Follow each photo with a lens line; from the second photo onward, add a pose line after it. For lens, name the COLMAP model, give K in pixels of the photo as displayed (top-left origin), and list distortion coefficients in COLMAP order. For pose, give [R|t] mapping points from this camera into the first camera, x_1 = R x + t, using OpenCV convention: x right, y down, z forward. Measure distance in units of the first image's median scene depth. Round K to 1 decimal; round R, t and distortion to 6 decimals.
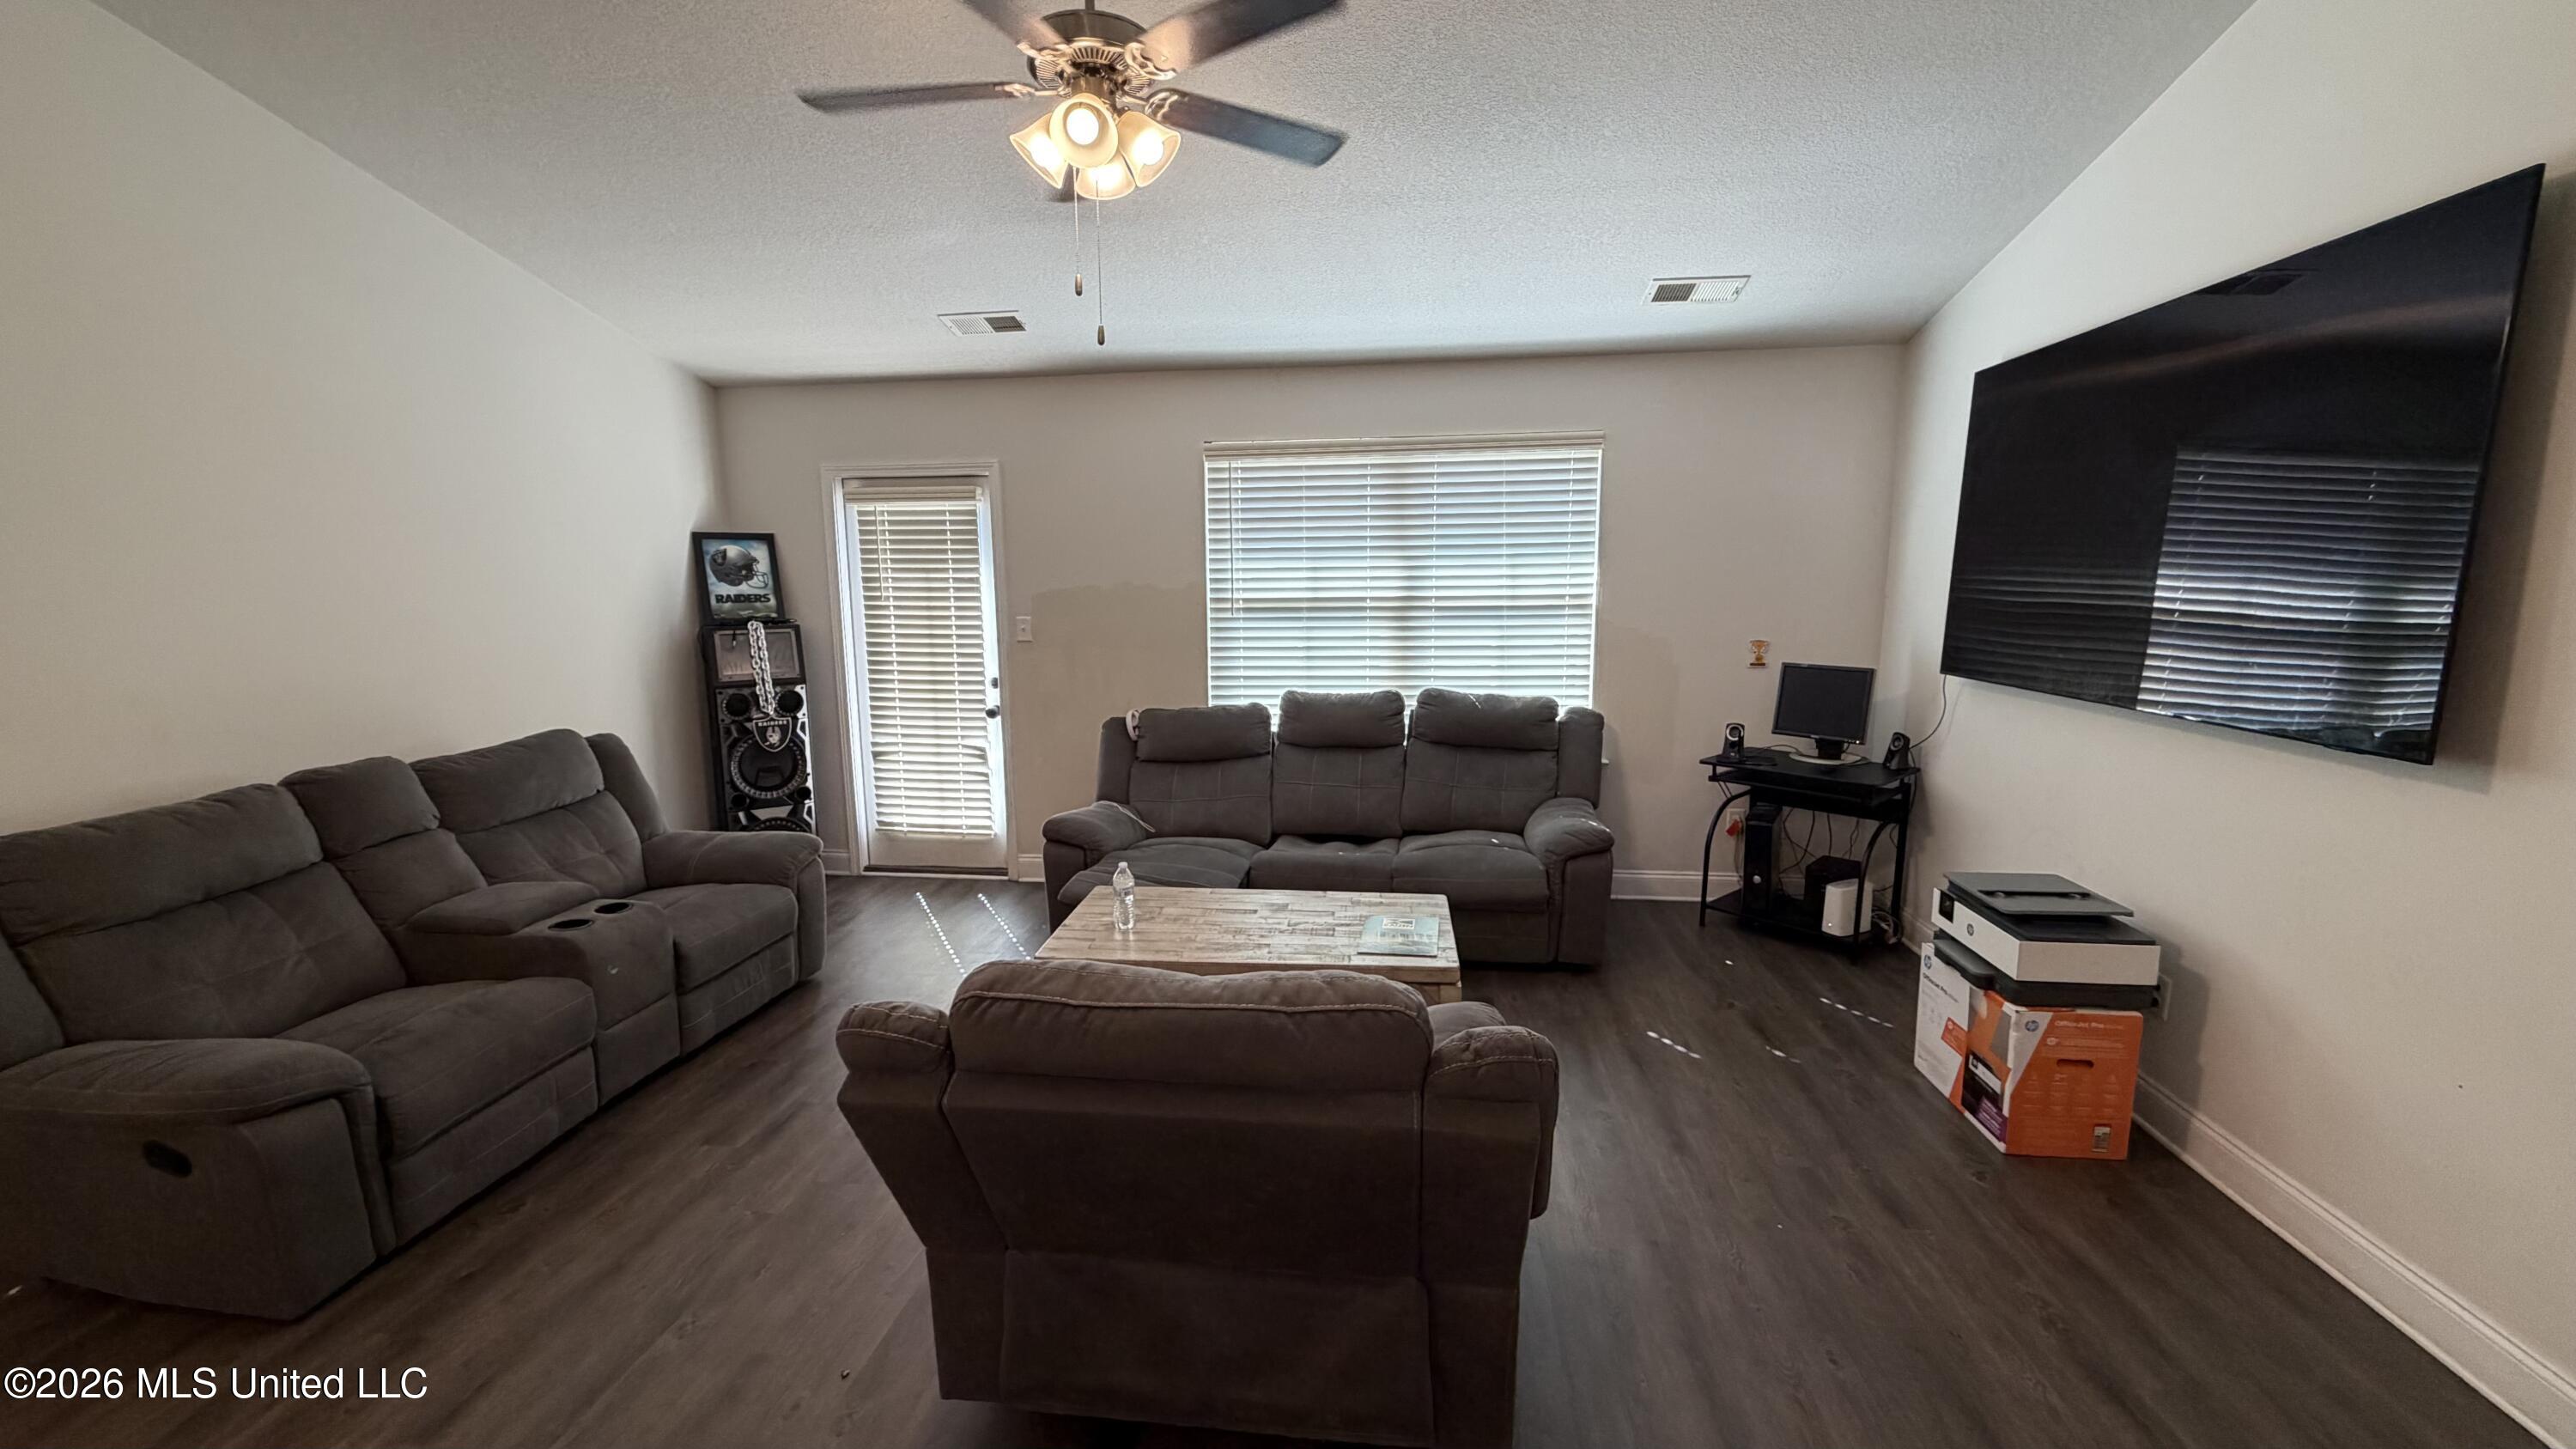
lens RADIAL K [[1051.8, 0, 1288.0], [0, 1051.8, 724.5], [0, 0, 1]] dist [0.002351, 0.000223]
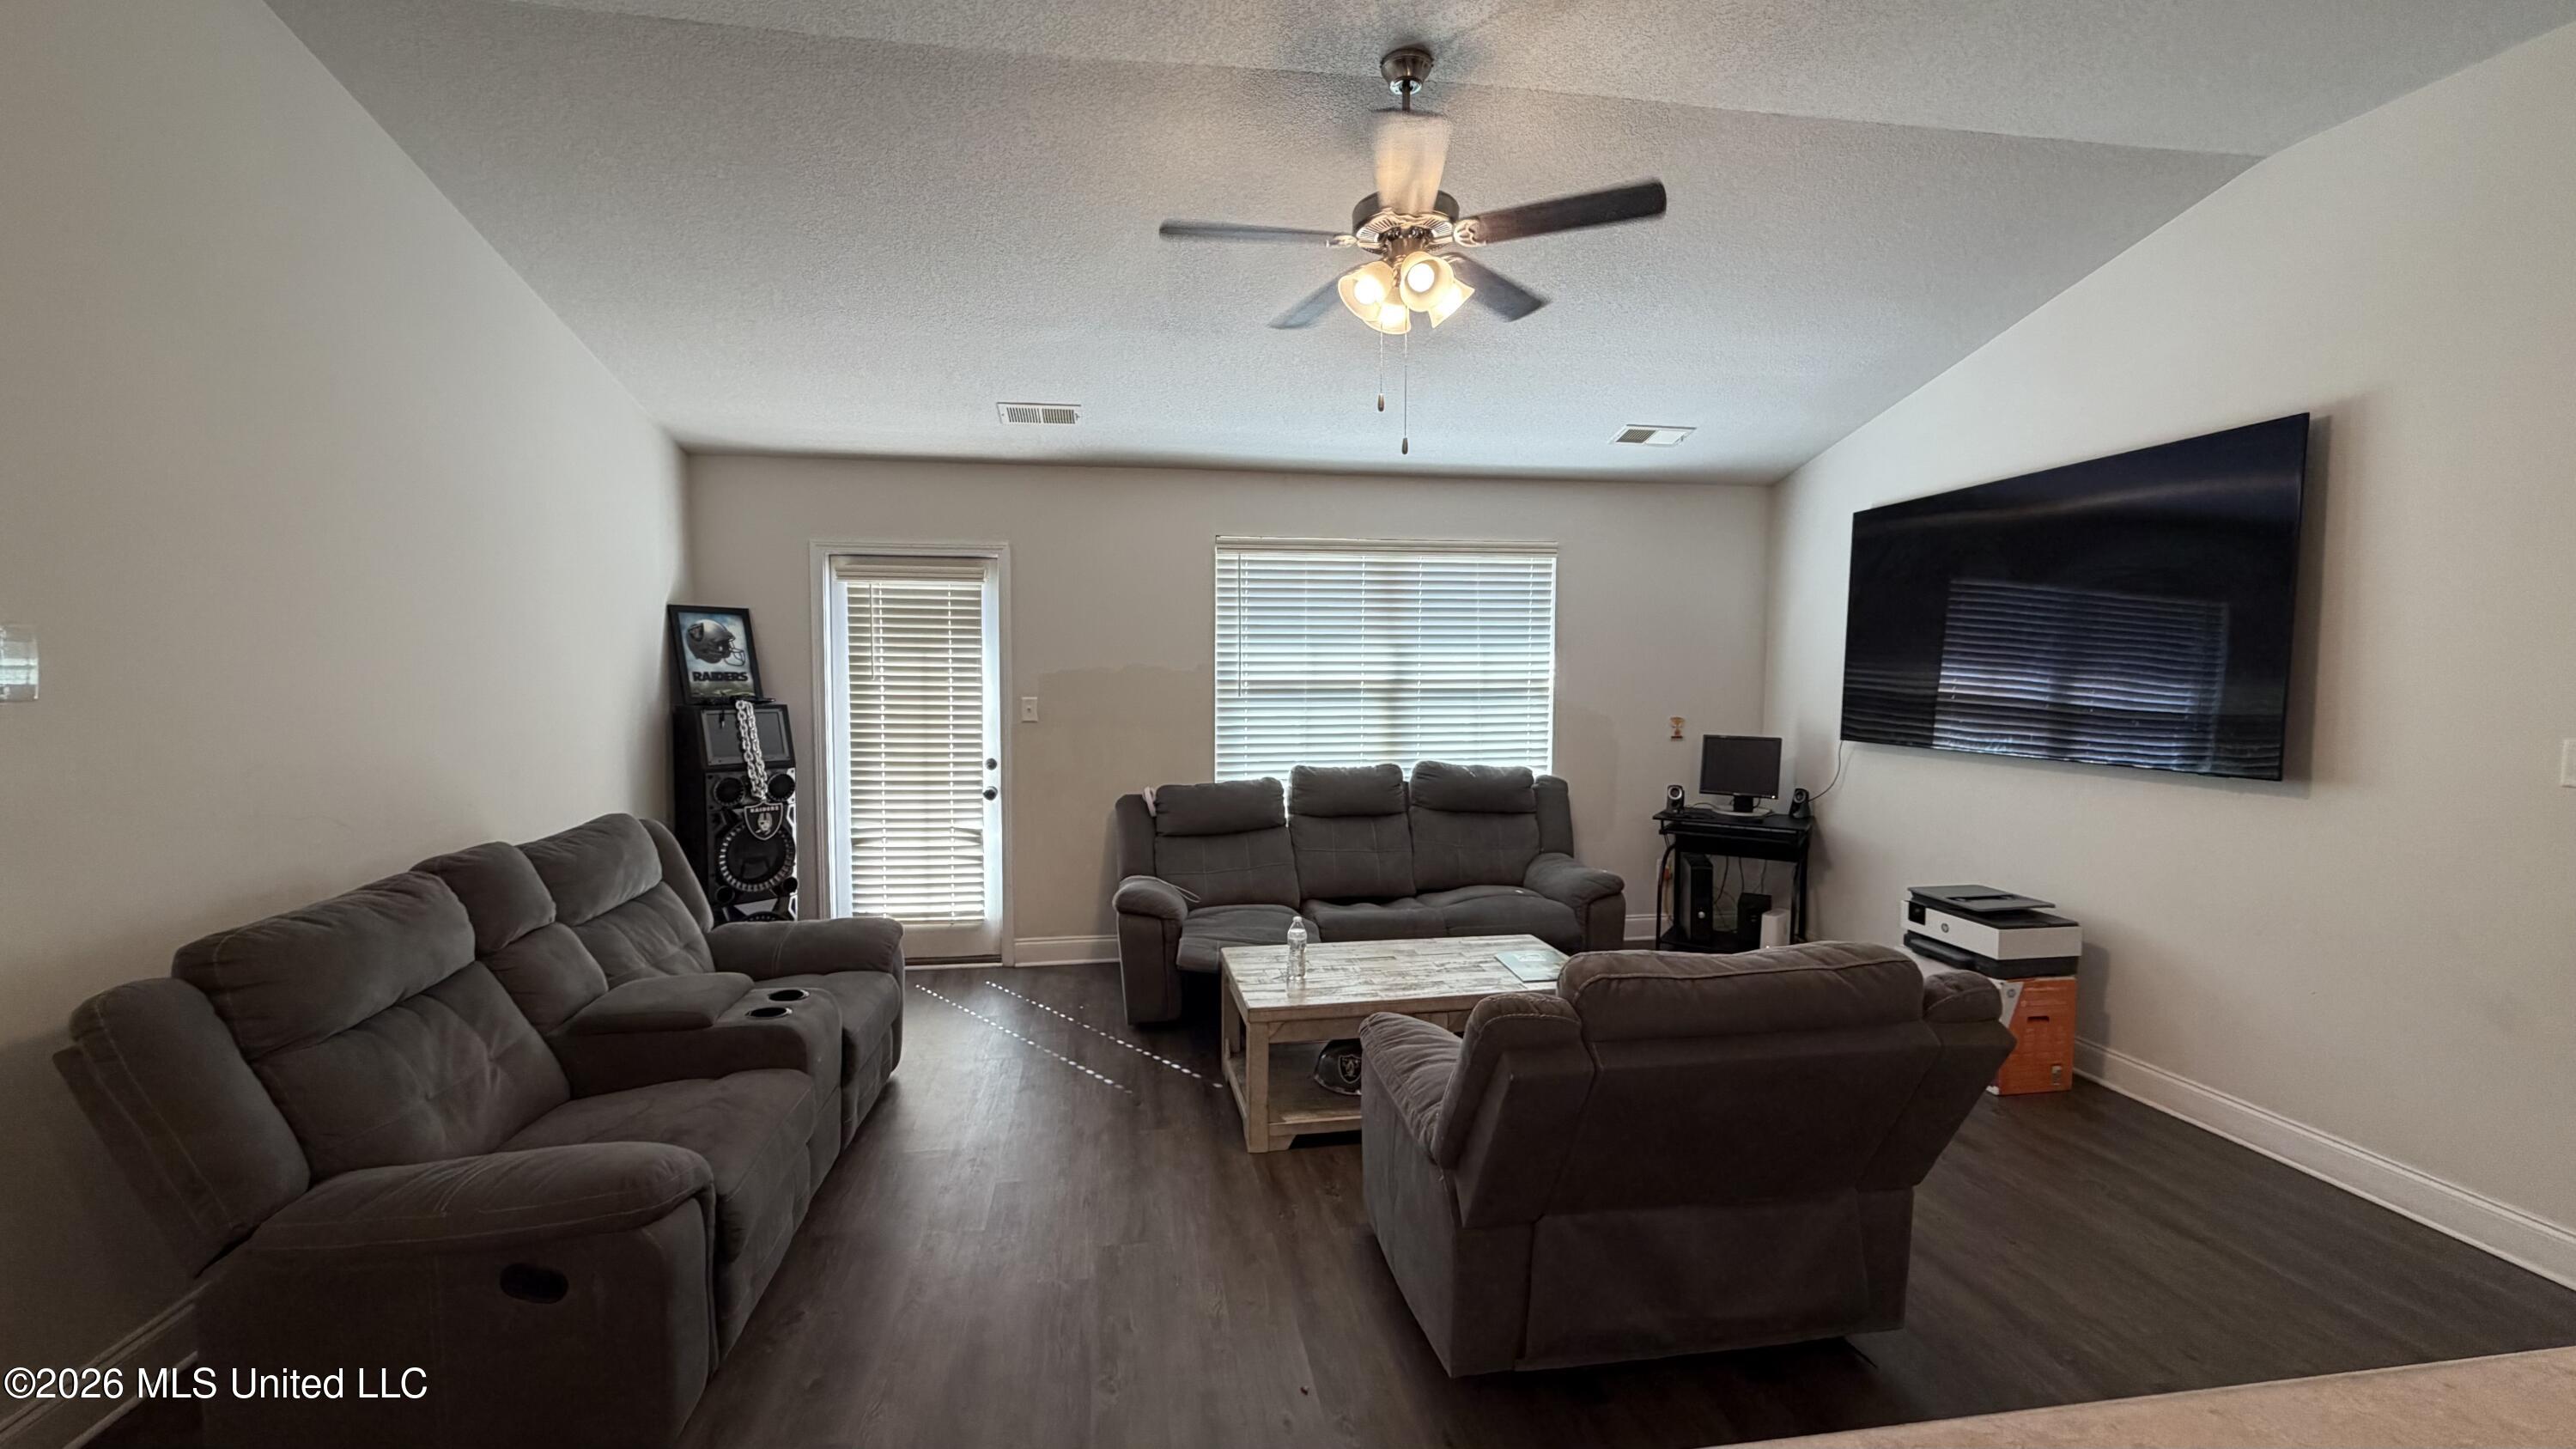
lens RADIAL K [[1051.8, 0, 1288.0], [0, 1051.8, 724.5], [0, 0, 1]] dist [0.002351, 0.000223]
pose [[0.958028, -0.003906, 0.286648, -0.319484], [0.030160, 0.995731, -0.087233, 0.019704], [-0.285083, 0.092217, 0.954056, -0.027716]]
